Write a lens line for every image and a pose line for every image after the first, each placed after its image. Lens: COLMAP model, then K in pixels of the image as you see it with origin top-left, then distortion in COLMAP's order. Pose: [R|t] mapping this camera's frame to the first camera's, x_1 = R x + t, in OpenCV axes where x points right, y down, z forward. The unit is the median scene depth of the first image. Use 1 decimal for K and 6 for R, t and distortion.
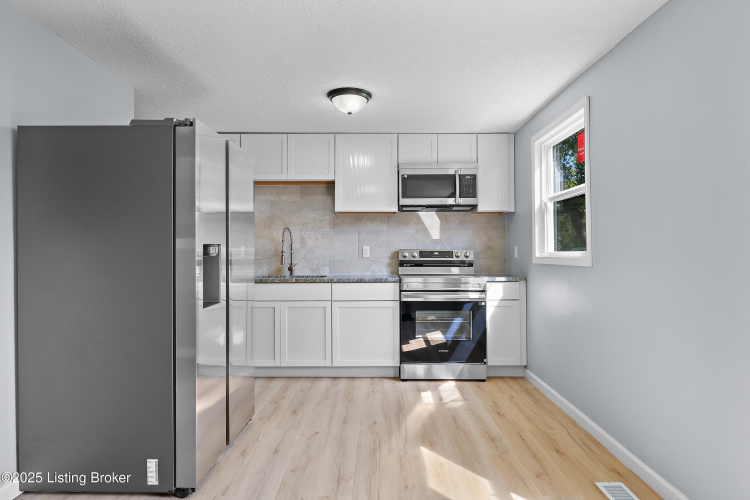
lens RADIAL K [[452.0, 0, 375.1], [0, 452.0, 251.7], [0, 0, 1]] dist [-0.004256, 0.001868]
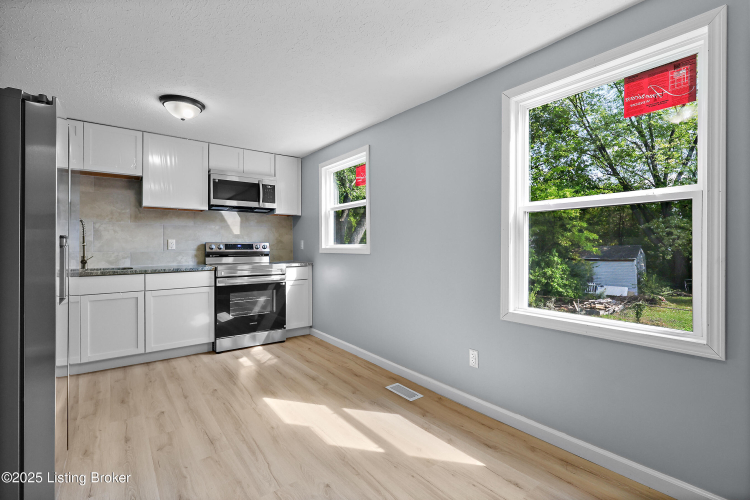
lens RADIAL K [[348.4, 0, 379.4], [0, 348.4, 247.7], [0, 0, 1]] dist [0.004280, 0.000598]
pose [[0.785660, -0.004001, 0.618646, -0.177917], [-0.000602, 0.999974, 0.007232, 0.001960], [-0.618659, -0.006054, 0.785637, 0.021398]]
